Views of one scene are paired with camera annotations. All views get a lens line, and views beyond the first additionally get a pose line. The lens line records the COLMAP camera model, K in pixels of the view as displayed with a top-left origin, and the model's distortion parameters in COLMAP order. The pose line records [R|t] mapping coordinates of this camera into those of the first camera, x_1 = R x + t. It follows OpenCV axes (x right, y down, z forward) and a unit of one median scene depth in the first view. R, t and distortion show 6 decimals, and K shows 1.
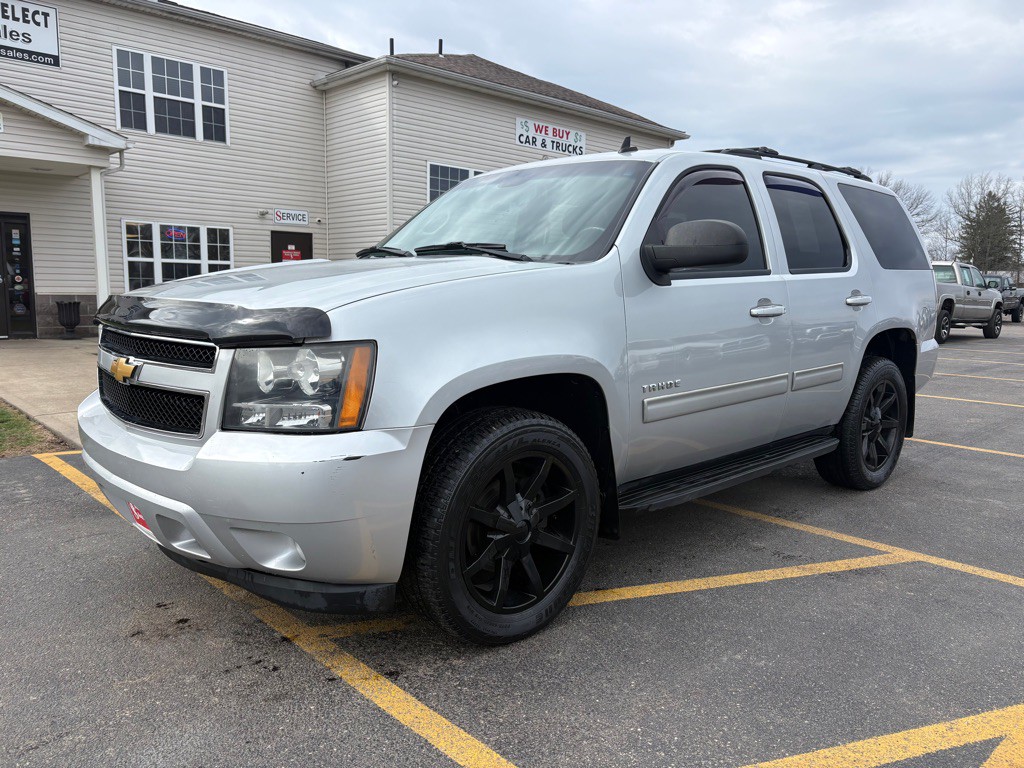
lens RADIAL K [[778.2, 0, 515.9], [0, 778.2, 385.1], [0, 0, 1]] dist [0.047248, -0.050133]
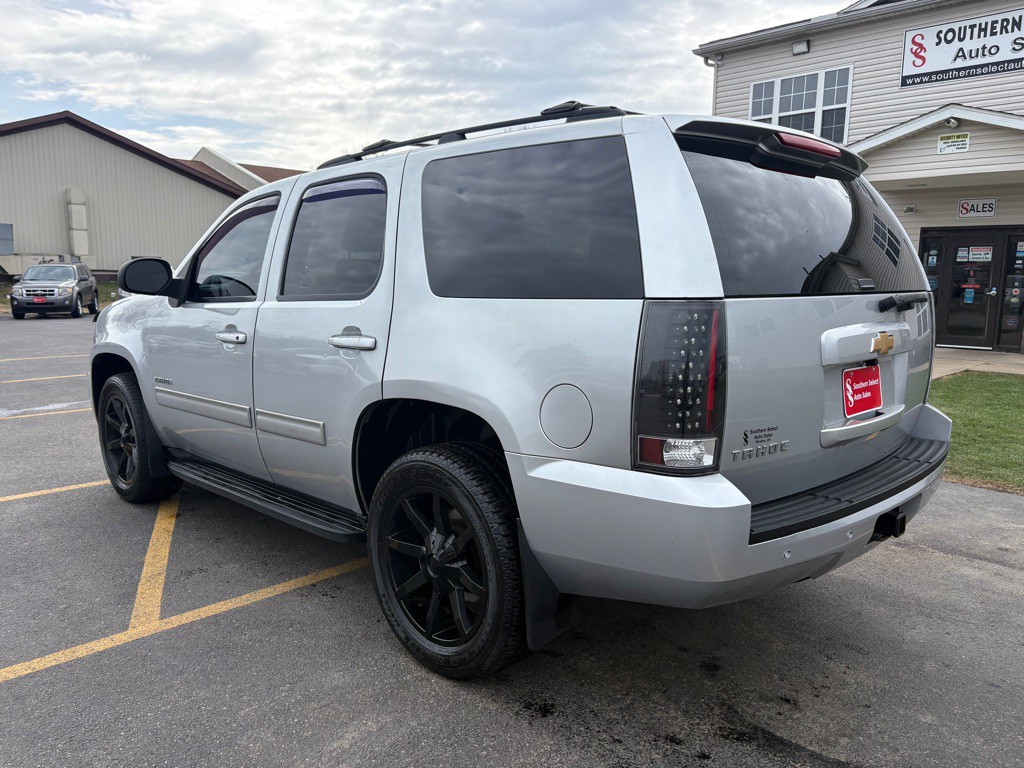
lens RADIAL K [[778.2, 0, 515.9], [0, 778.2, 385.1], [0, 0, 1]] dist [0.047248, -0.050133]
pose [[0.025587, 0.127879, -0.991460, 0.359506], [-0.137315, 0.982833, 0.123223, -0.056127], [0.990197, 0.132990, 0.042708, 0.358308]]
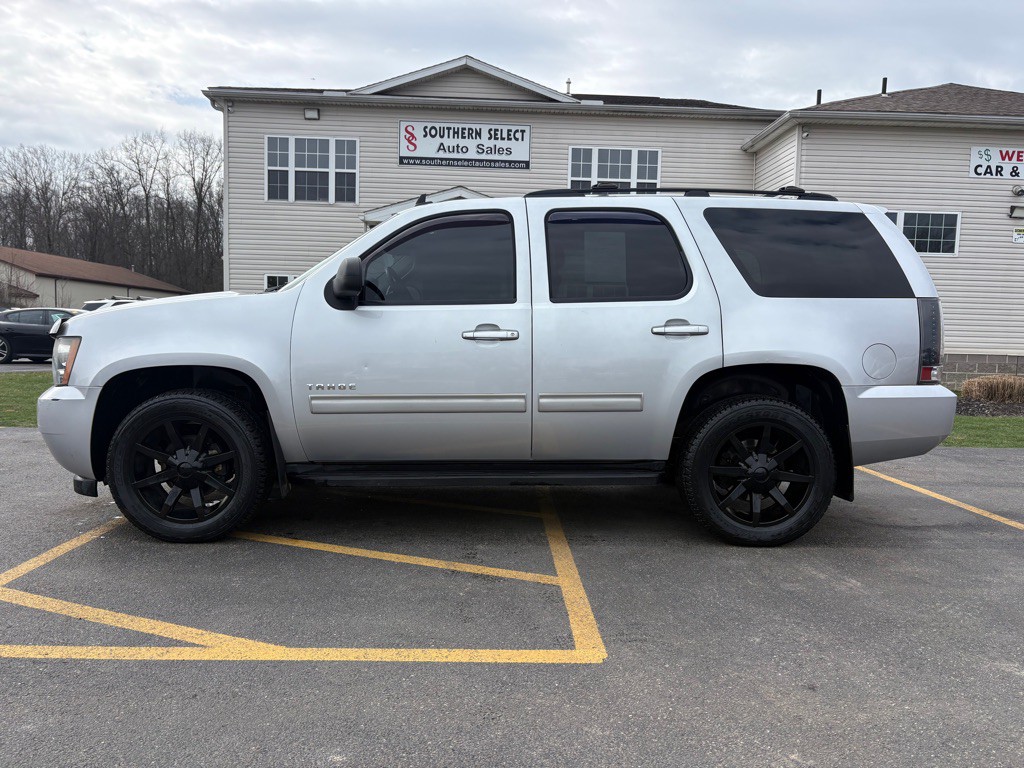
lens RADIAL K [[778.2, 0, 515.9], [0, 778.2, 385.1], [0, 0, 1]] dist [0.047248, -0.050133]
pose [[0.744058, 0.047360, -0.666434, 0.295020], [-0.097684, 0.994477, -0.038390, 0.004175], [0.660935, 0.093664, 0.744575, 0.055646]]
